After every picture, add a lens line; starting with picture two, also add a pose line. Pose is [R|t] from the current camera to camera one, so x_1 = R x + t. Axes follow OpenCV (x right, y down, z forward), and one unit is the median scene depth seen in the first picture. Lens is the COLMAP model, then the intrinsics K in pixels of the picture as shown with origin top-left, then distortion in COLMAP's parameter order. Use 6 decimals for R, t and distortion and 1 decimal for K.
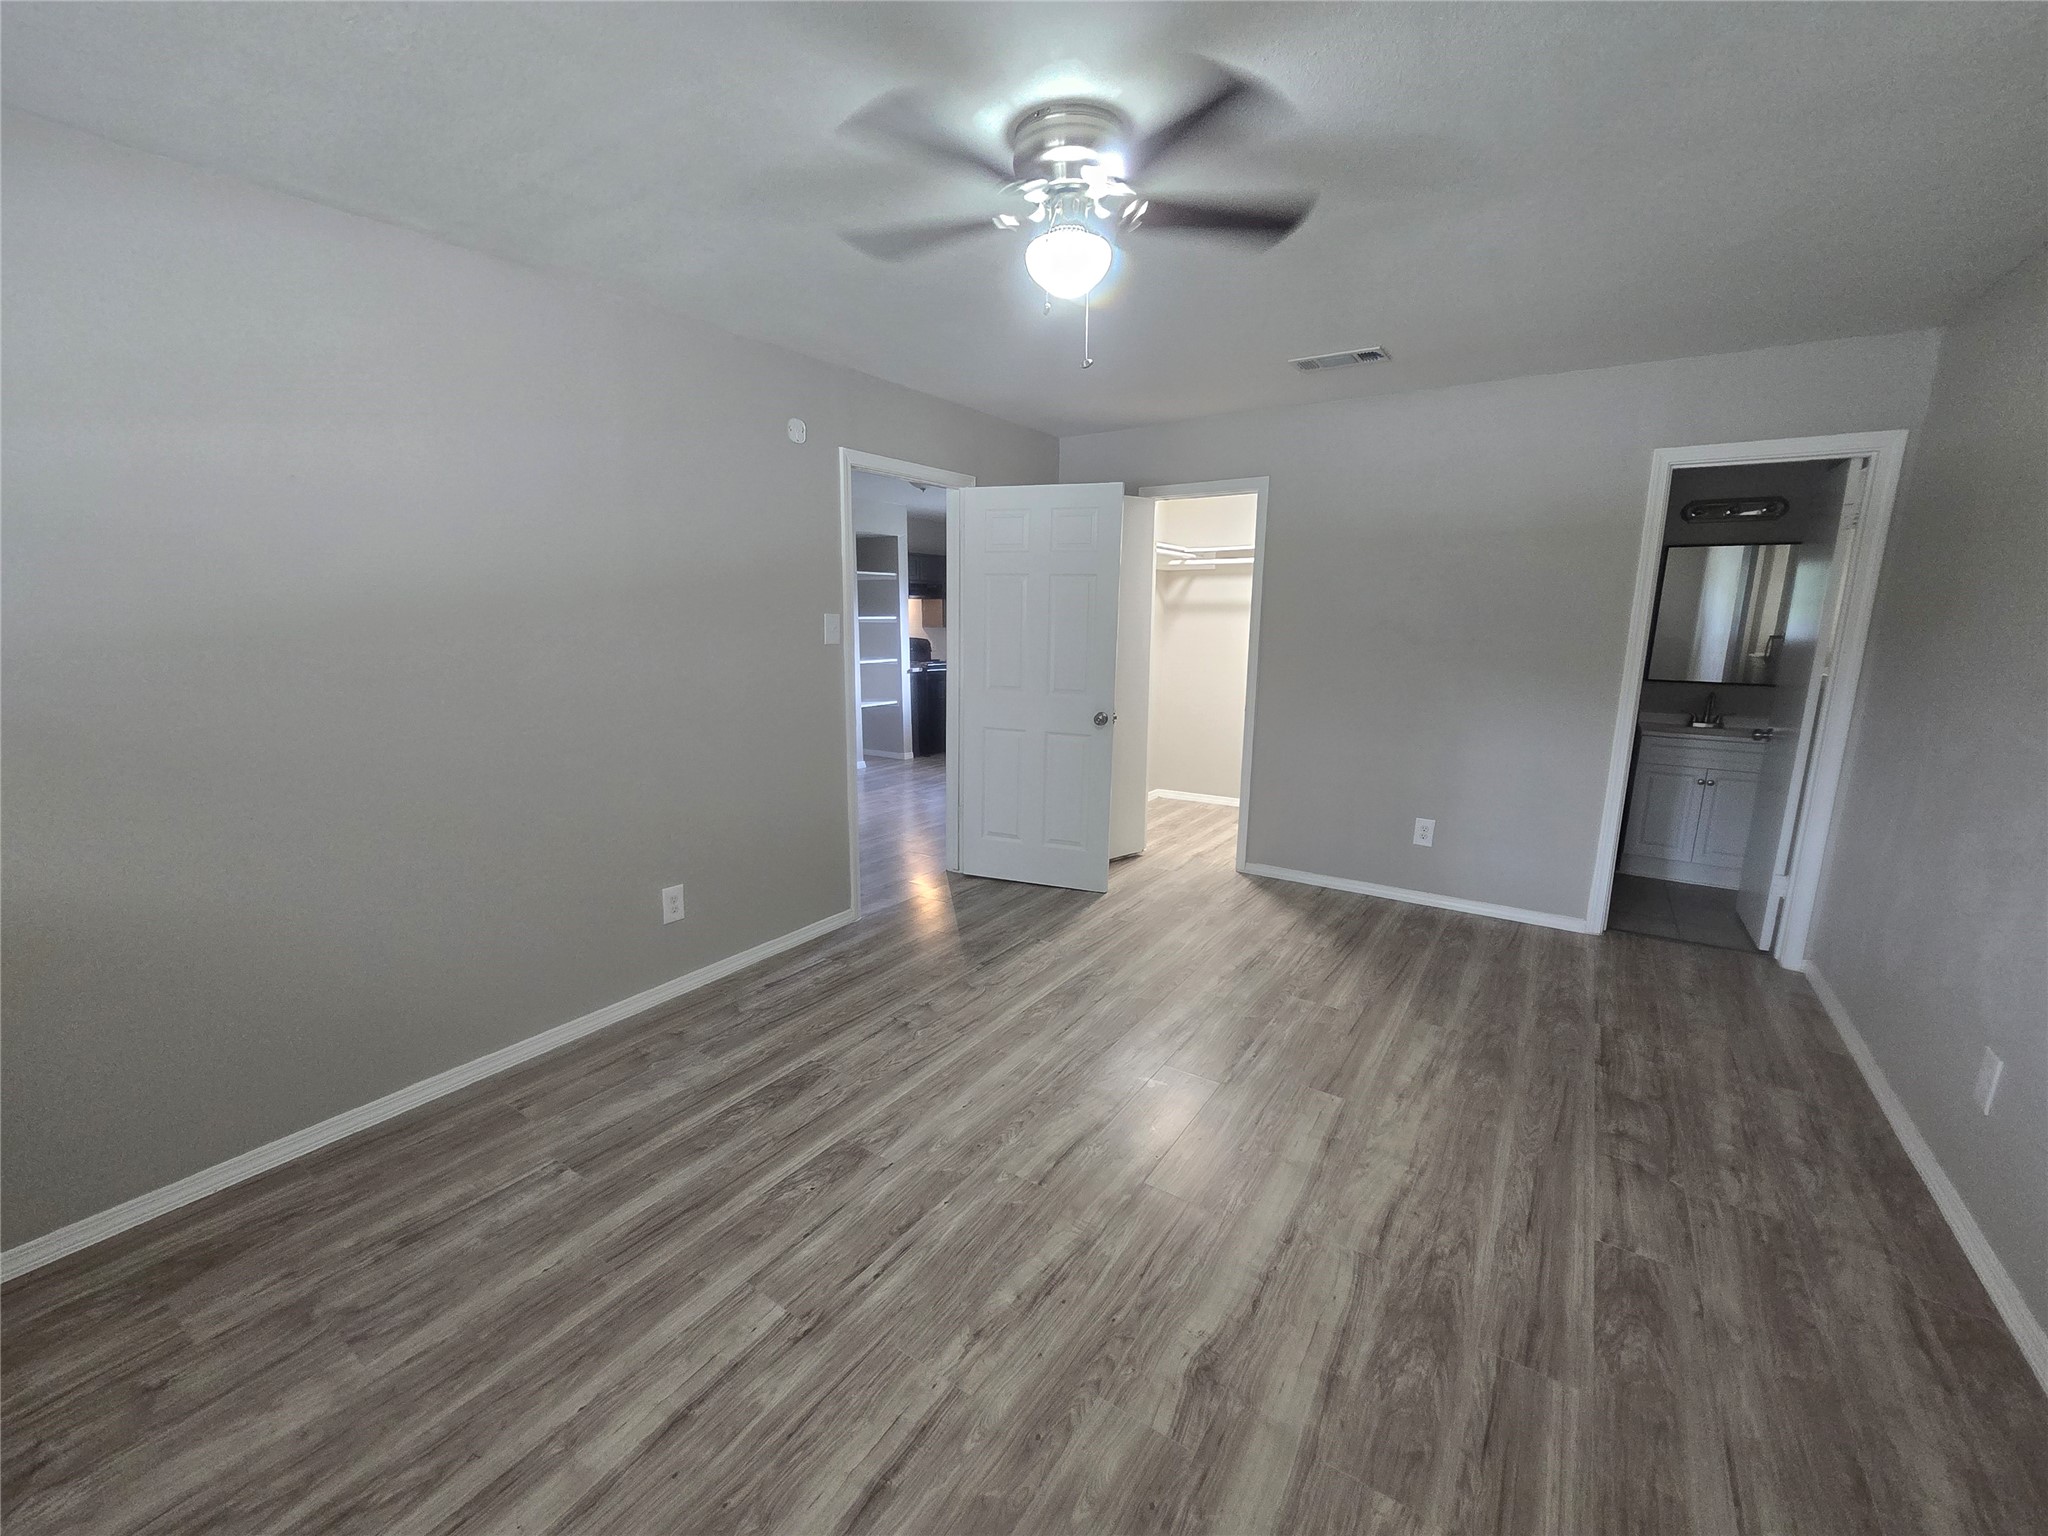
lens RADIAL K [[830.5, 0, 1014.0], [0, 830.5, 783.0], [0, 0, 1]] dist [-0.008308, 0.000450]
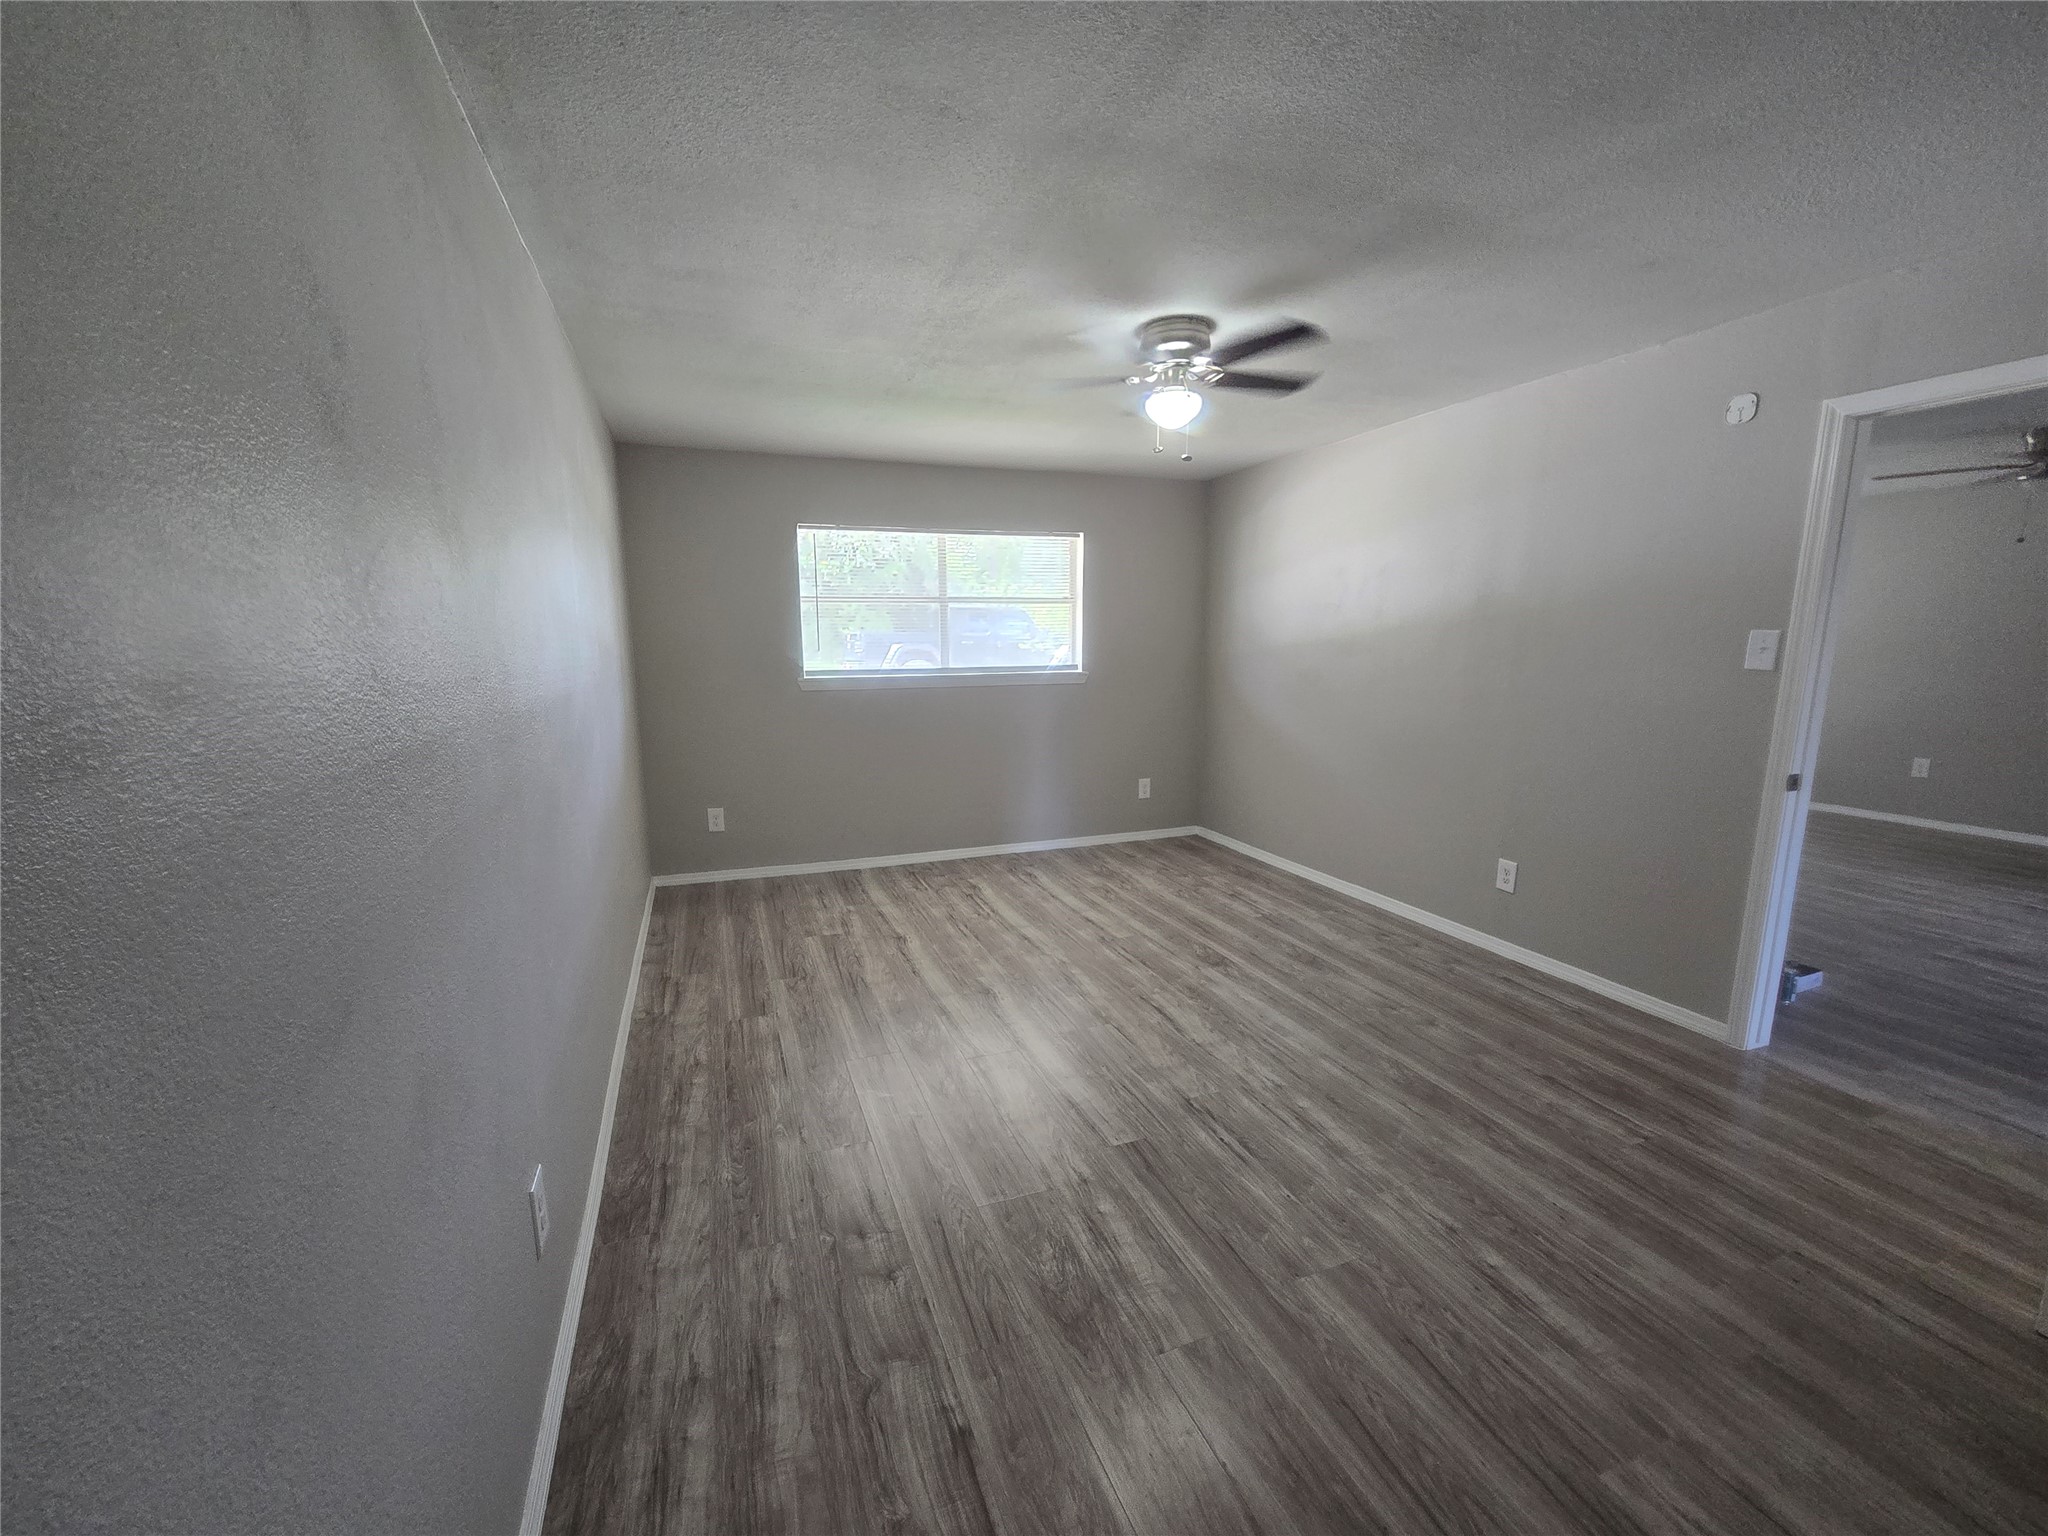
lens RADIAL K [[830.5, 0, 1014.0], [0, 830.5, 783.0], [0, 0, 1]] dist [-0.008308, 0.000450]
pose [[-0.575067, 0.148265, -0.804559, 1.230636], [-0.161348, 0.943571, 0.289207, -0.274291], [0.802038, 0.296127, -0.518694, 1.360686]]
